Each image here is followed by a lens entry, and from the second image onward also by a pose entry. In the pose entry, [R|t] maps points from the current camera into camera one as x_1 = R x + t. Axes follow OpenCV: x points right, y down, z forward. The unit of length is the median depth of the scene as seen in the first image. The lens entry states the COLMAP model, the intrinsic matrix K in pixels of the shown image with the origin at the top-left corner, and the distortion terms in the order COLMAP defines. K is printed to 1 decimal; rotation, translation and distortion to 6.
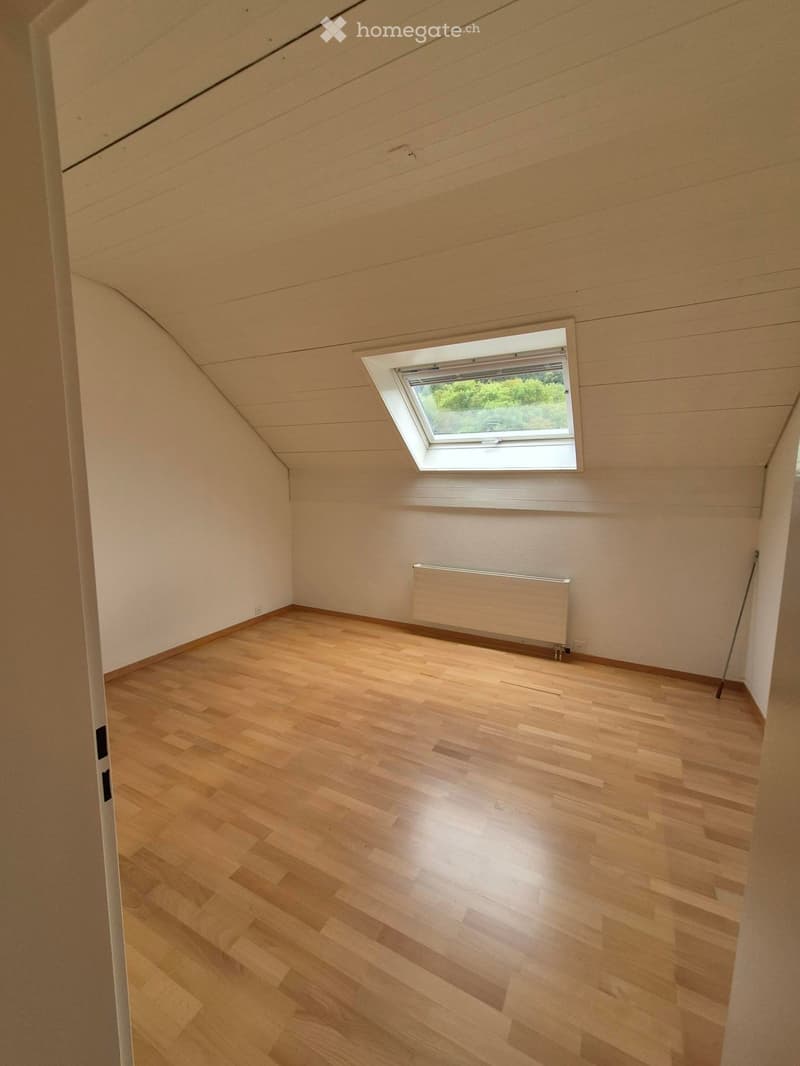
lens RADIAL K [[441.4, 0, 398.8], [0, 441.4, 533.4], [0, 0, 1]] dist [0.000320, -0.000004]
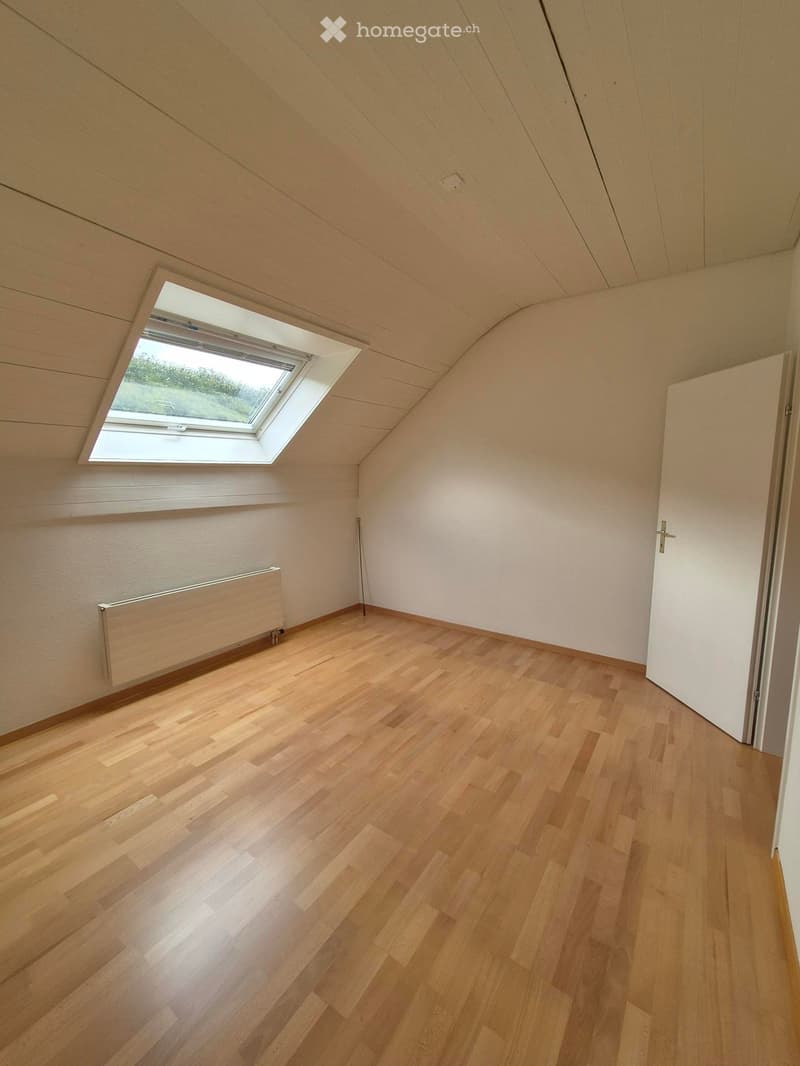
lens RADIAL K [[441.4, 0, 398.8], [0, 441.4, 533.4], [0, 0, 1]] dist [0.000320, -0.000004]
pose [[0.121065, -0.135389, 0.983368, -0.735847], [0.127879, 0.984527, 0.119805, -0.077437], [-0.984373, 0.111248, 0.136505, 0.644259]]
